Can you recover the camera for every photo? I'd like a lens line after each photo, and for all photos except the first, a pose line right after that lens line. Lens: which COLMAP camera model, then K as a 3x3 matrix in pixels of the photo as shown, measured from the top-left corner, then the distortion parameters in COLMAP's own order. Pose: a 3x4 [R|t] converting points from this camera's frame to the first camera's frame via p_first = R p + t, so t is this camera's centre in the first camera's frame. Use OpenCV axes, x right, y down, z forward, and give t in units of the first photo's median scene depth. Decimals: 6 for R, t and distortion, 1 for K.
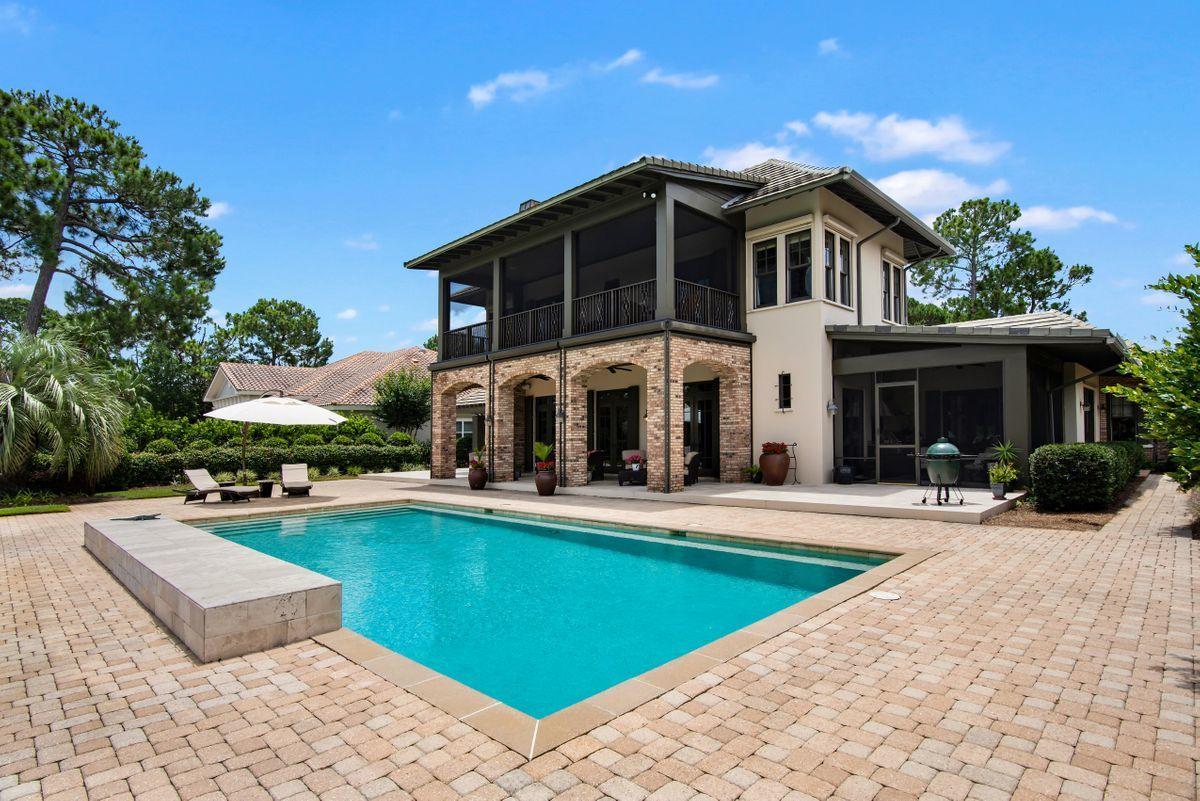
lens RADIAL K [[596.0, 0, 602.1], [0, 596.0, 432.4], [0, 0, 1]] dist [-0.003601, -0.000379]
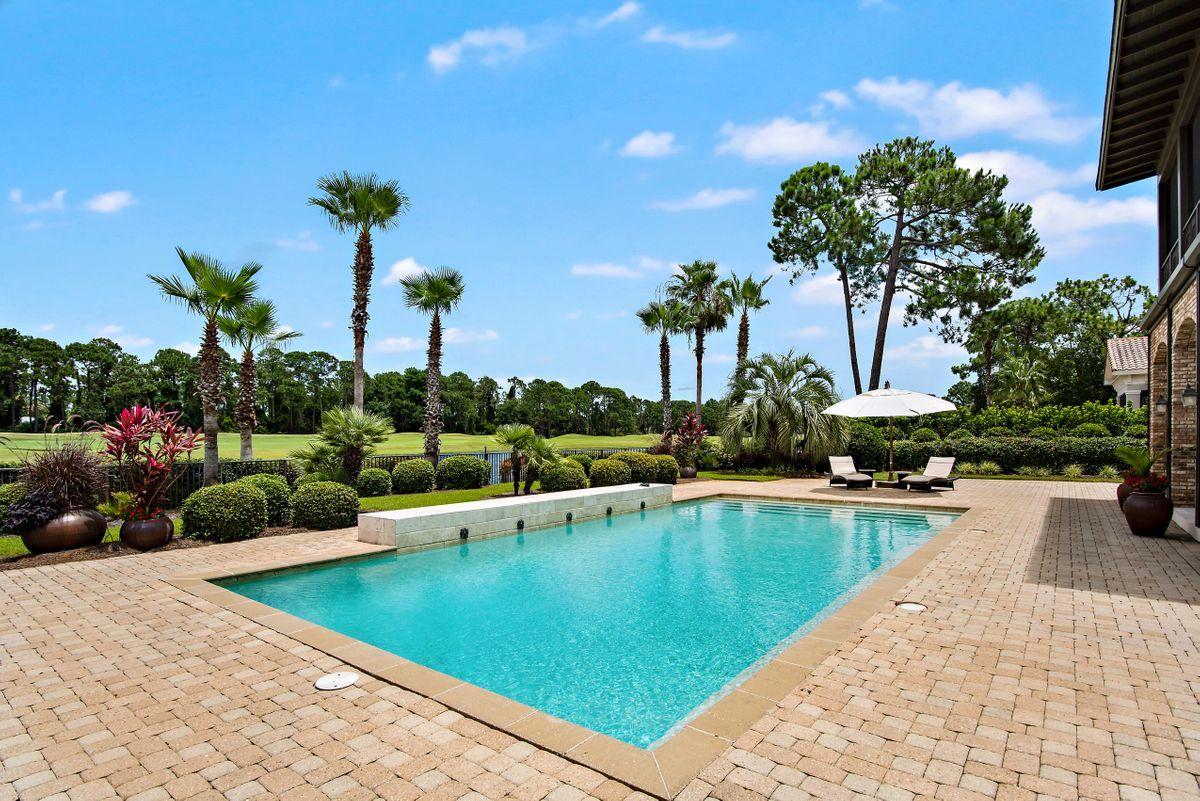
lens RADIAL K [[609.6, 0, 601.2], [0, 609.6, 444.4], [0, 0, 1]] dist [-0.012868, -0.000494]
pose [[0.107636, 0.032676, -0.993653, 1.449633], [0.009648, 0.999378, 0.033910, -0.017226], [0.994144, -0.013237, 0.107254, 1.506910]]
